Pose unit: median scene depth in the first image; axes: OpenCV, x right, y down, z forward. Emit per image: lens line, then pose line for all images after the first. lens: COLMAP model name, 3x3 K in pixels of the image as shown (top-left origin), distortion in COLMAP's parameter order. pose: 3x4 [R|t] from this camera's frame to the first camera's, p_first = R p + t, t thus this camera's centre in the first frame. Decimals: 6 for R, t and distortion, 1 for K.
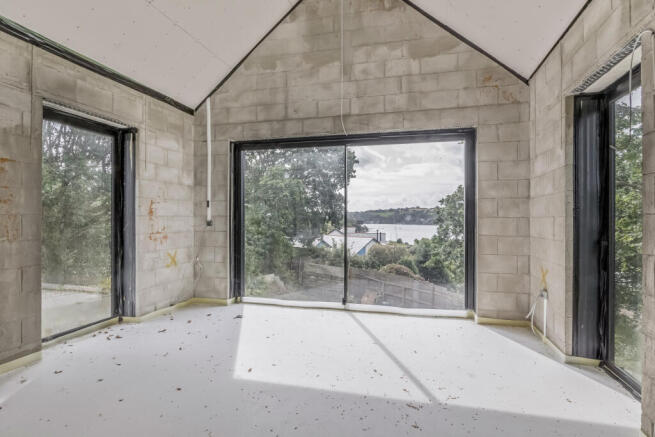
lens RADIAL K [[325.6, 0, 327.5], [0, 325.6, 216.6], [0, 0, 1]] dist [-0.019395, -0.000391]
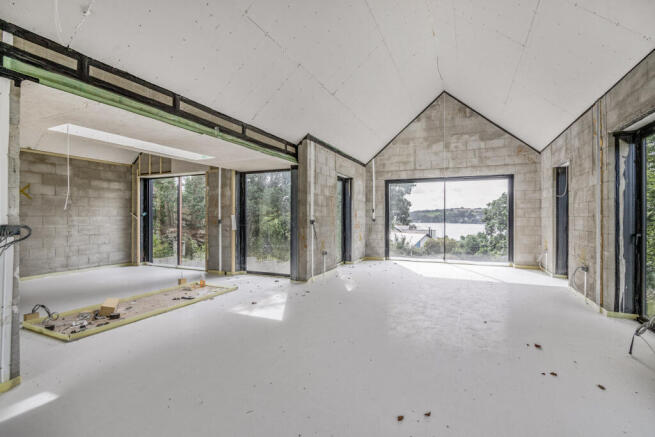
lens RADIAL K [[309.0, 0, 324.4], [0, 309.0, 215.8], [0, 0, 1]] dist [-0.001961, -0.001497]
pose [[0.990800, -0.000819, -0.135331, -0.433491], [0.000736, 1.000000, -0.000661, -0.005757], [0.135331, 0.000555, 0.990800, -1.023165]]
